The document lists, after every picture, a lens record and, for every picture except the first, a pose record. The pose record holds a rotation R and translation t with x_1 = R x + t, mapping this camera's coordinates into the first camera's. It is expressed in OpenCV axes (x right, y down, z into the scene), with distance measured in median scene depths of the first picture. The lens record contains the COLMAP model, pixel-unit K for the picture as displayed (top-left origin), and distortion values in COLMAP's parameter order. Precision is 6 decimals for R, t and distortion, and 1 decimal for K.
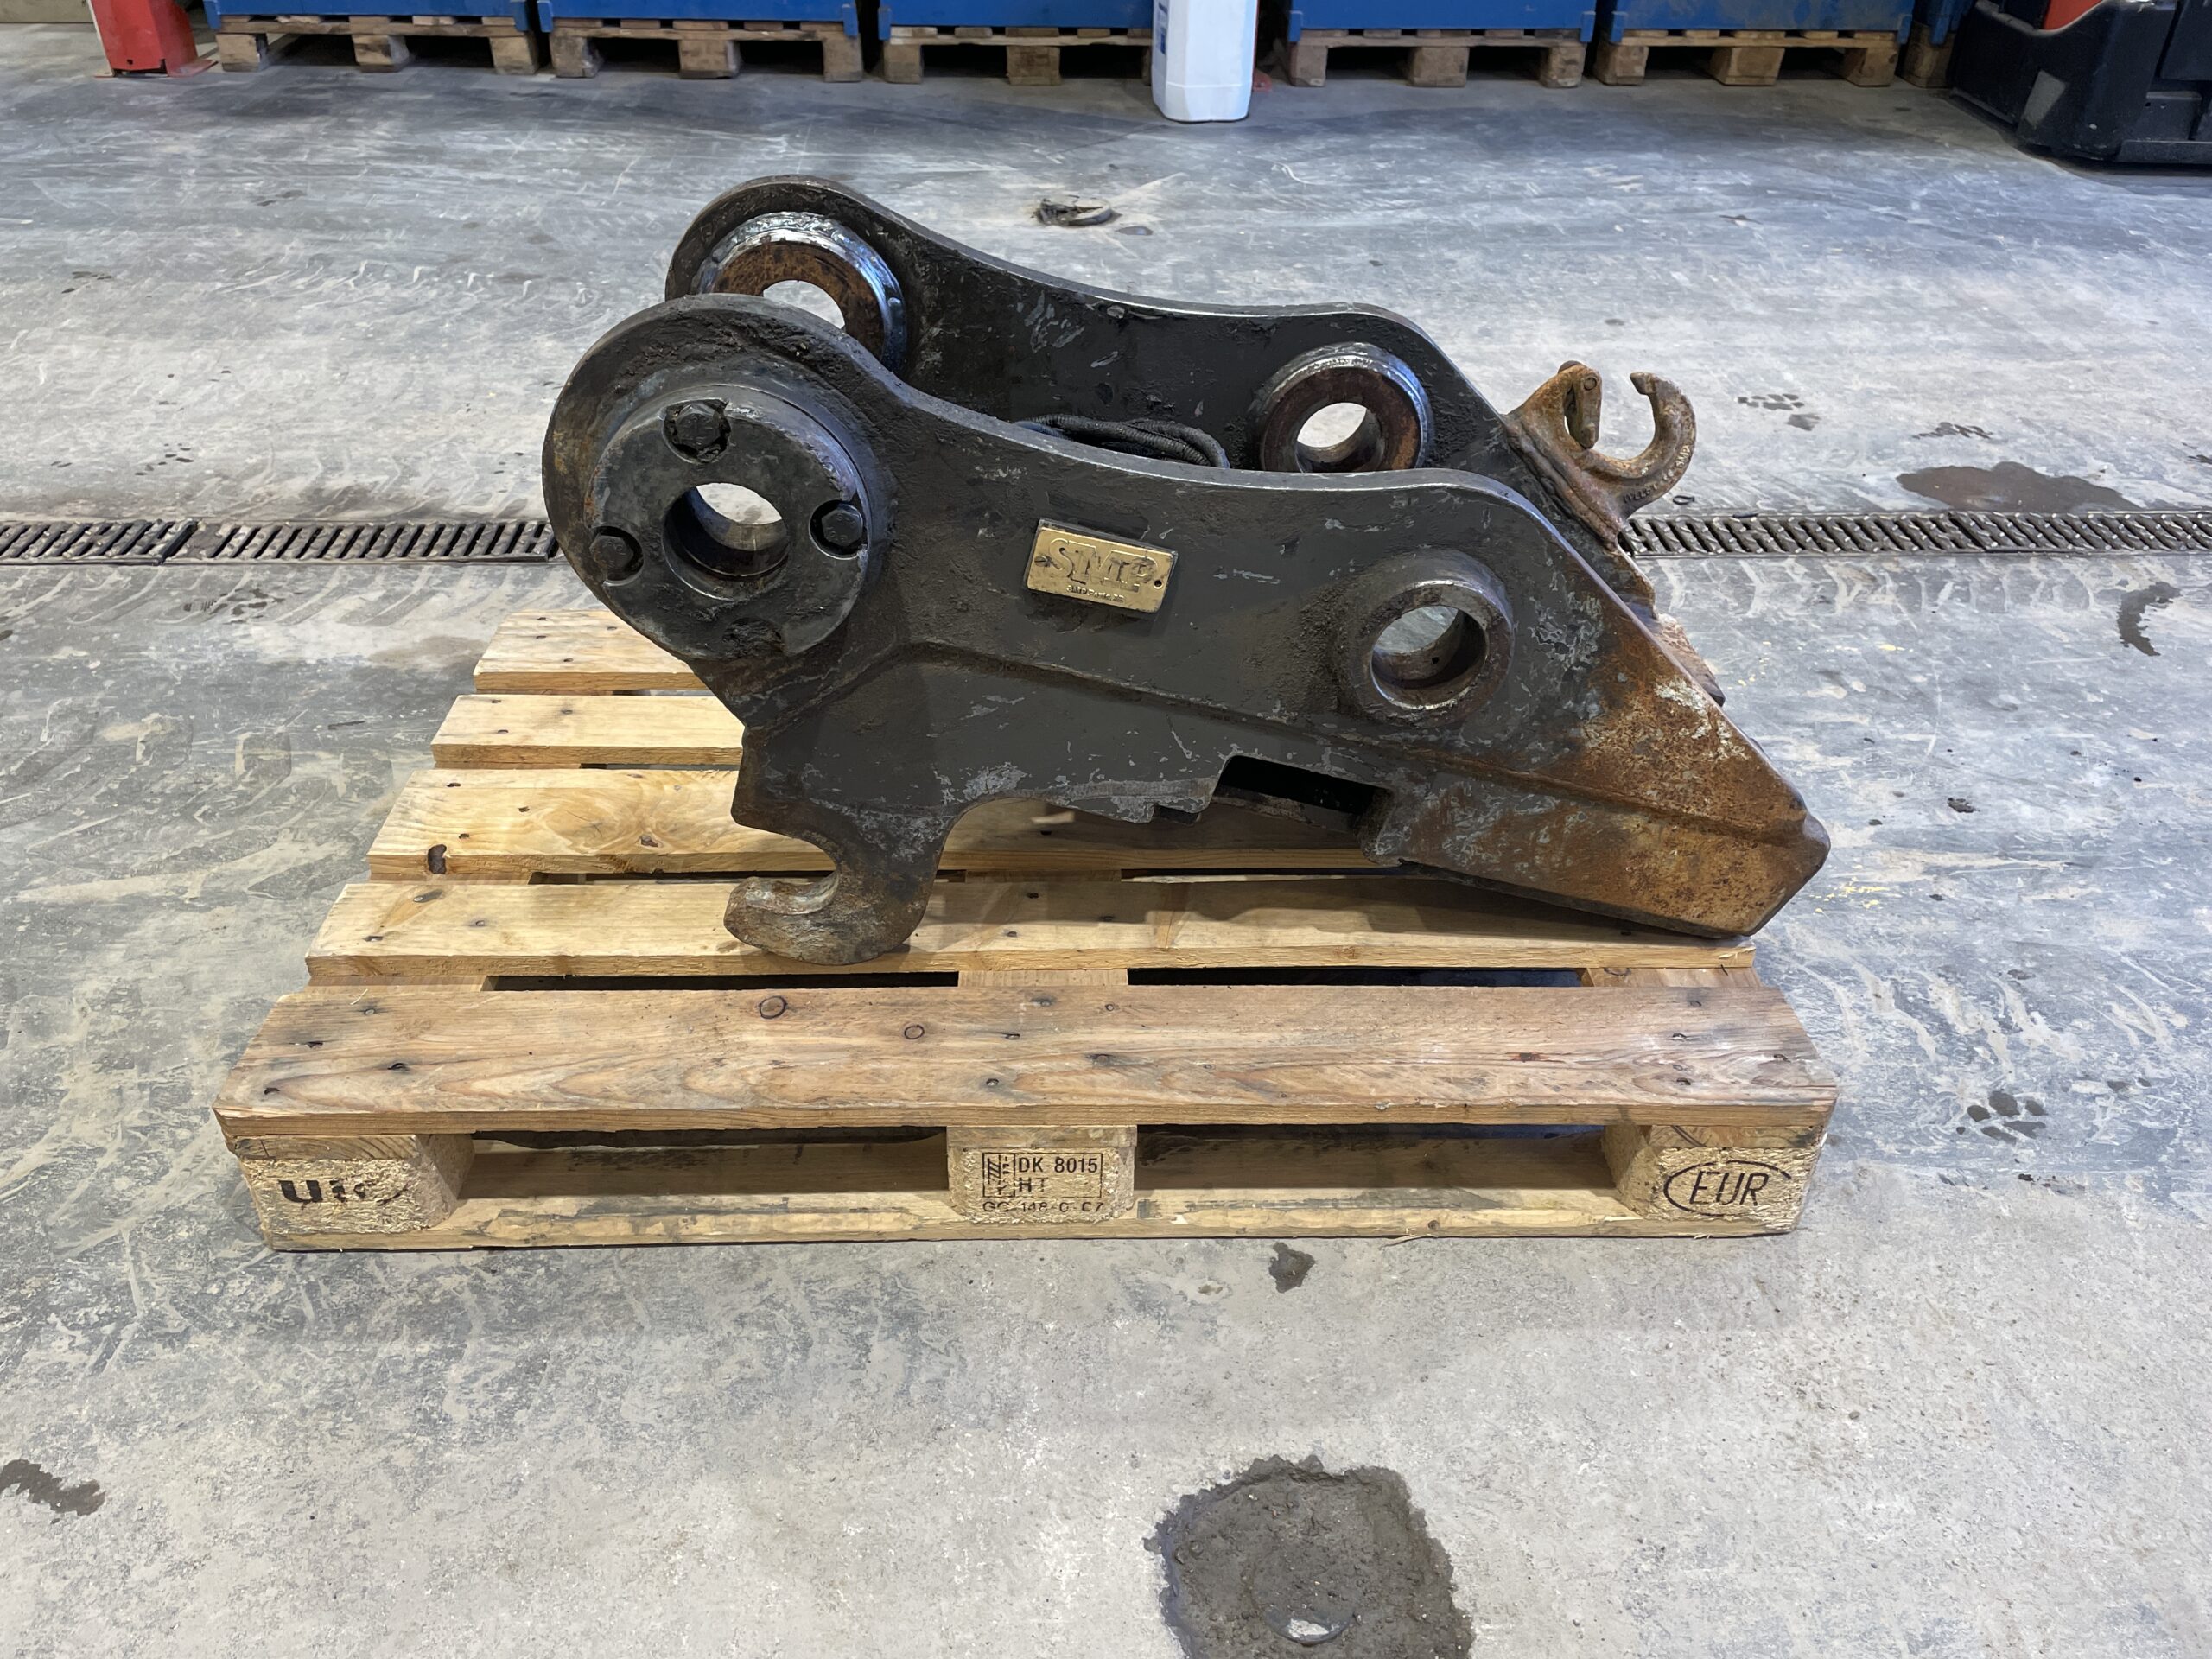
lens RADIAL K [[1667.7, 0, 1109.9], [0, 1667.7, 811.1], [0, 0, 1]] dist [0.084730, -0.110299]
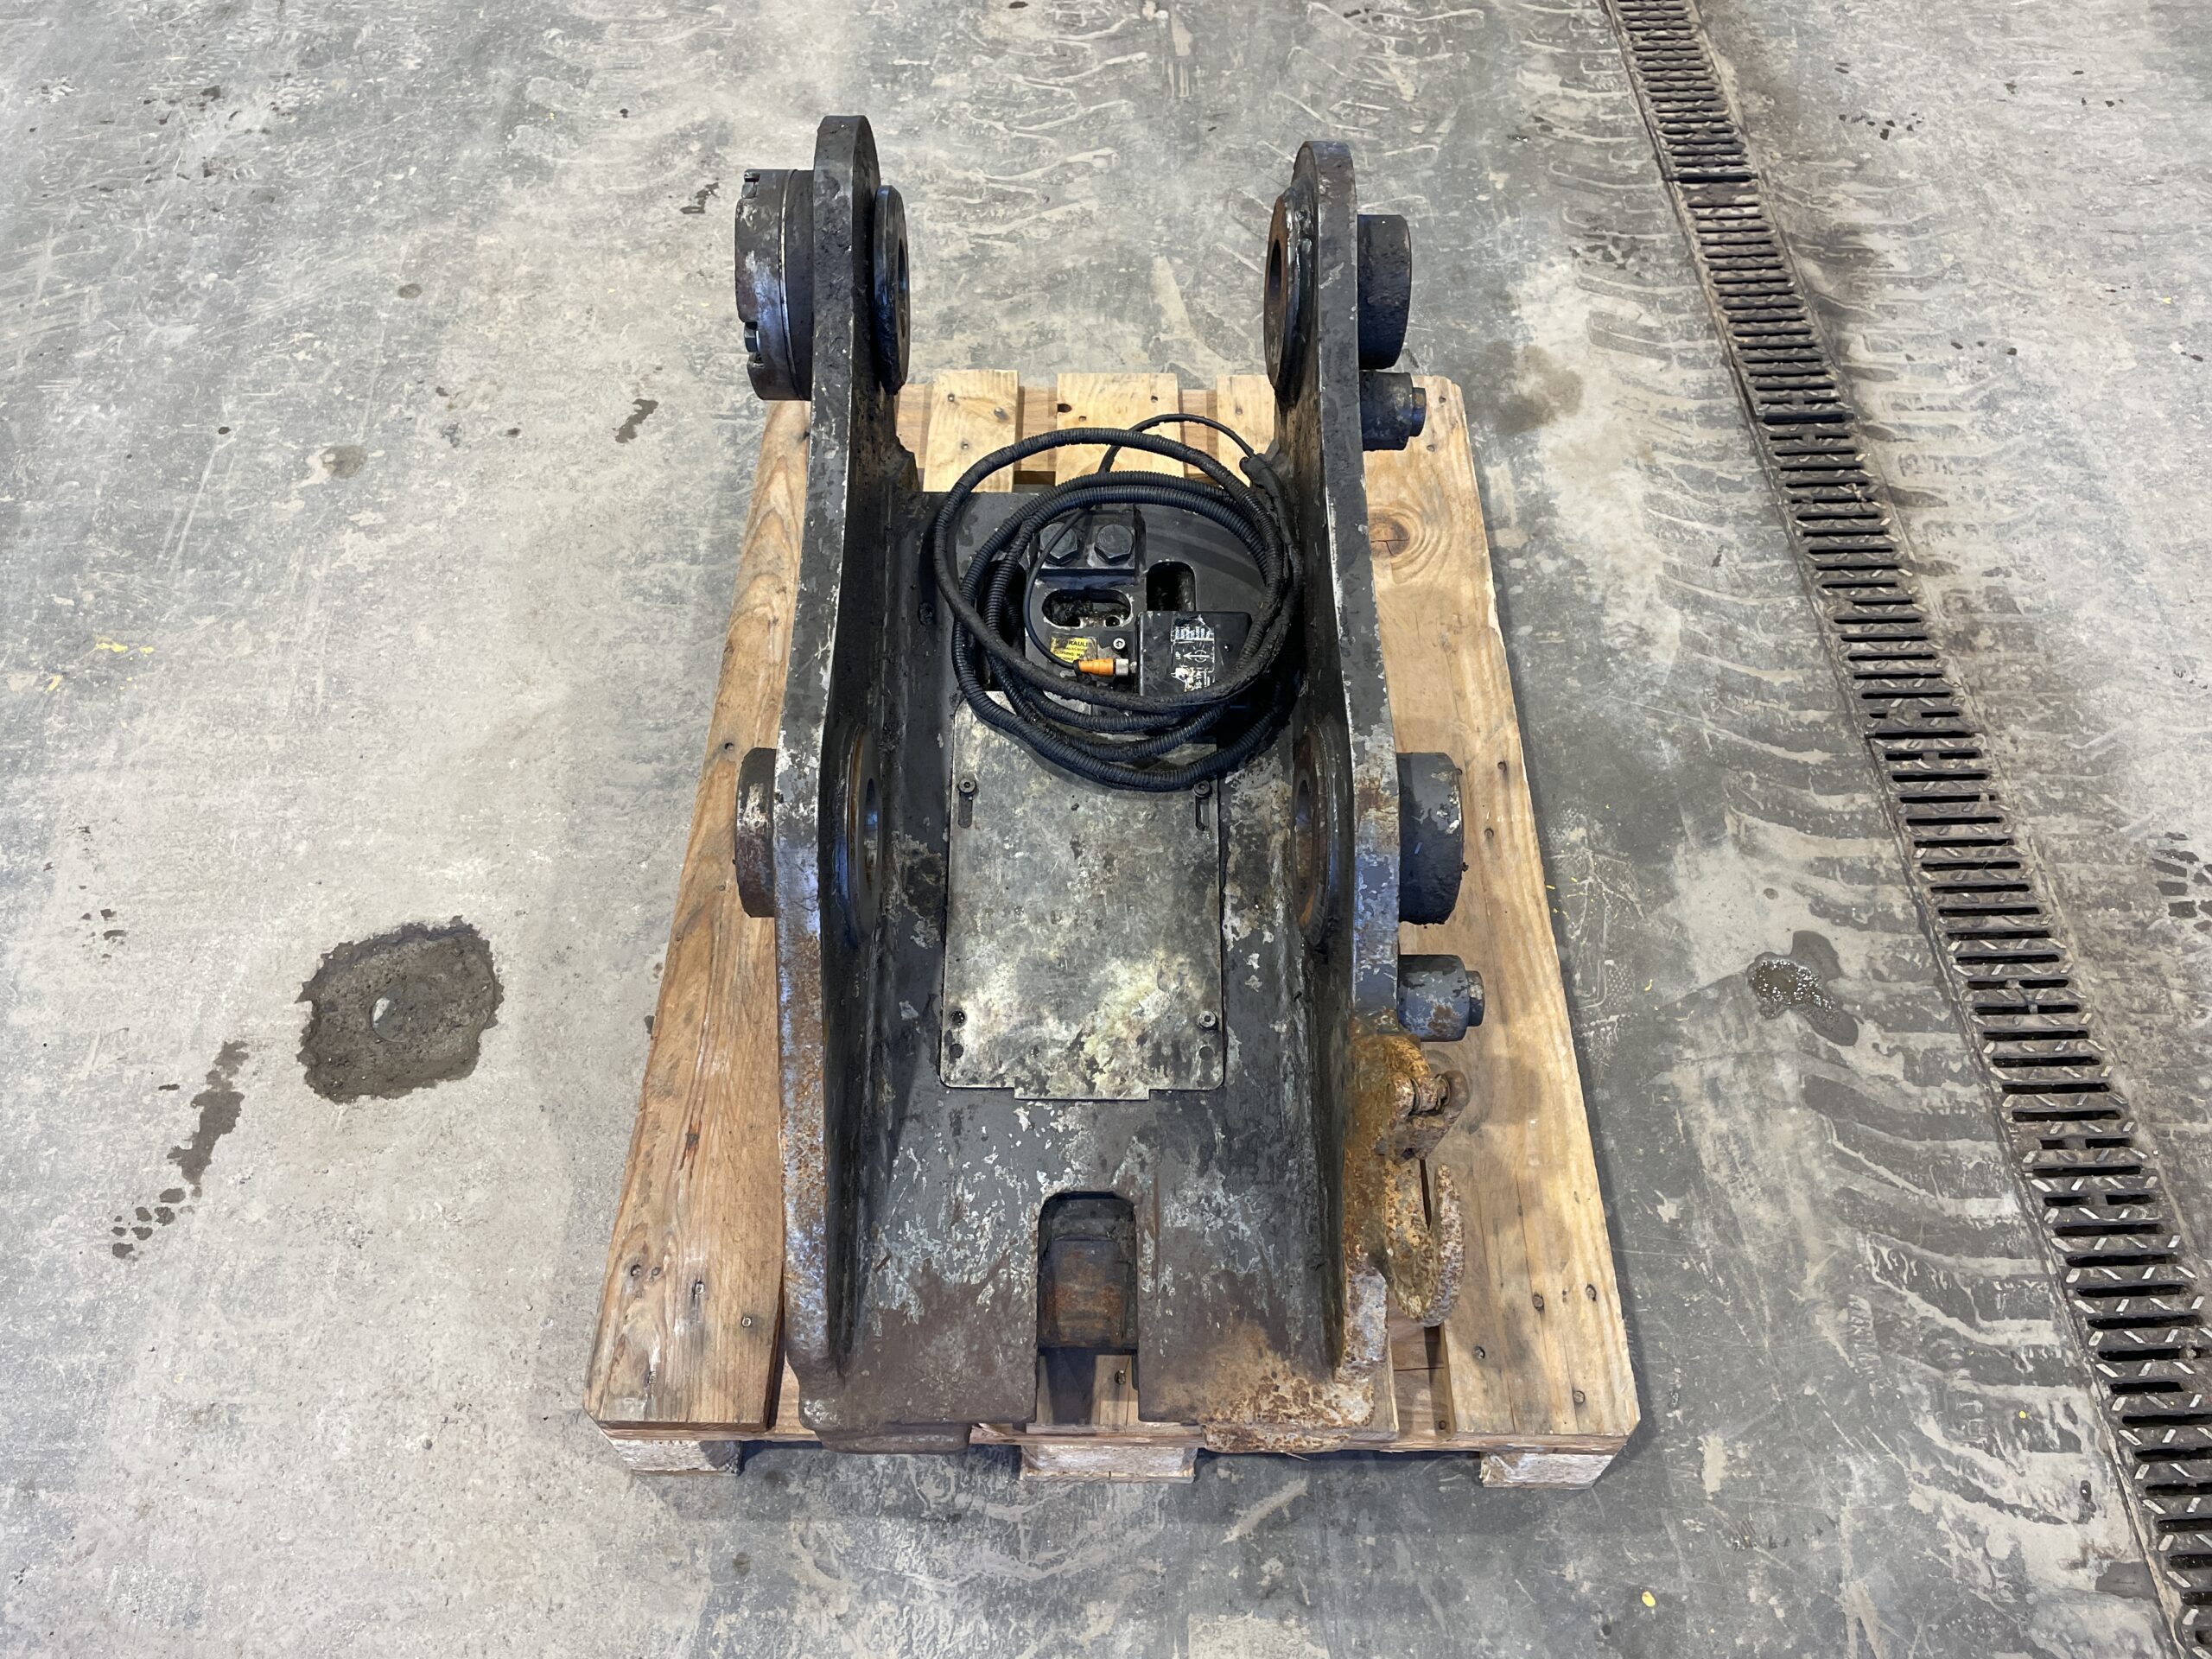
lens RADIAL K [[1667.7, 0, 1094.9], [0, 1667.7, 816.9], [0, 0, 1]] dist [0.084730, -0.110299]
pose [[-0.036094, 0.805279, -0.591796, 0.778496], [-0.568986, 0.470267, 0.674614, -0.903187], [0.821555, 0.361073, 0.441219, 0.724761]]
